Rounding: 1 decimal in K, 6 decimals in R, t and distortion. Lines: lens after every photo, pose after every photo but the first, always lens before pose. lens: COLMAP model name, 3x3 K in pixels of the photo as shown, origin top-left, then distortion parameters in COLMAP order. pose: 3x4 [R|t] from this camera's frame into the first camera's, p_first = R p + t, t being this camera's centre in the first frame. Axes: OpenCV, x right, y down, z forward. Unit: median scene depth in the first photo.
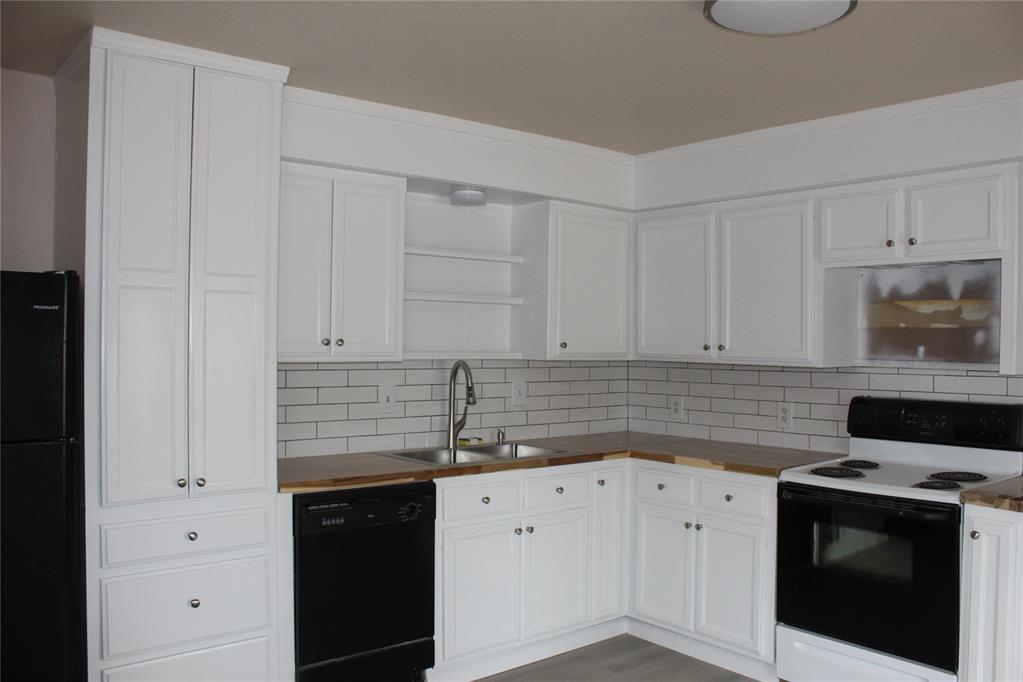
lens RADIAL K [[875.4, 0, 511.5], [0, 875.4, 341.0], [0, 0, 1]] dist [-0.048483, -0.001910]
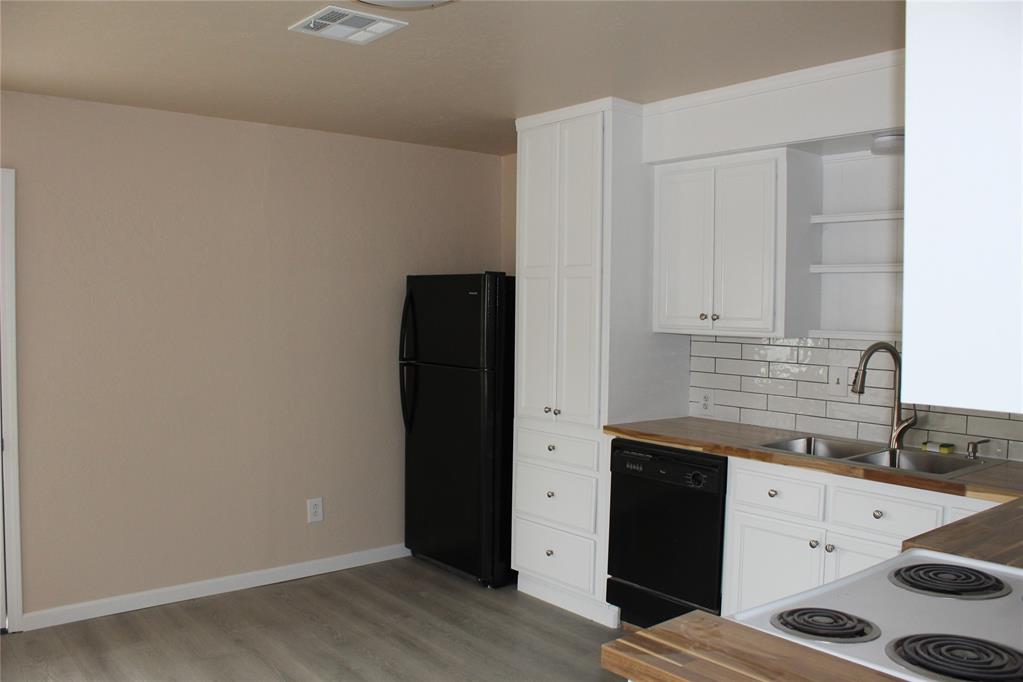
lens RADIAL K [[875.4, 0, 511.5], [0, 875.4, 341.0], [0, 0, 1]] dist [-0.048483, -0.001910]
pose [[-0.001078, 0.020548, -0.999788, 0.895257], [-0.020291, 0.999583, 0.020565, 0.014575], [0.999794, 0.020309, -0.000660, 0.763378]]
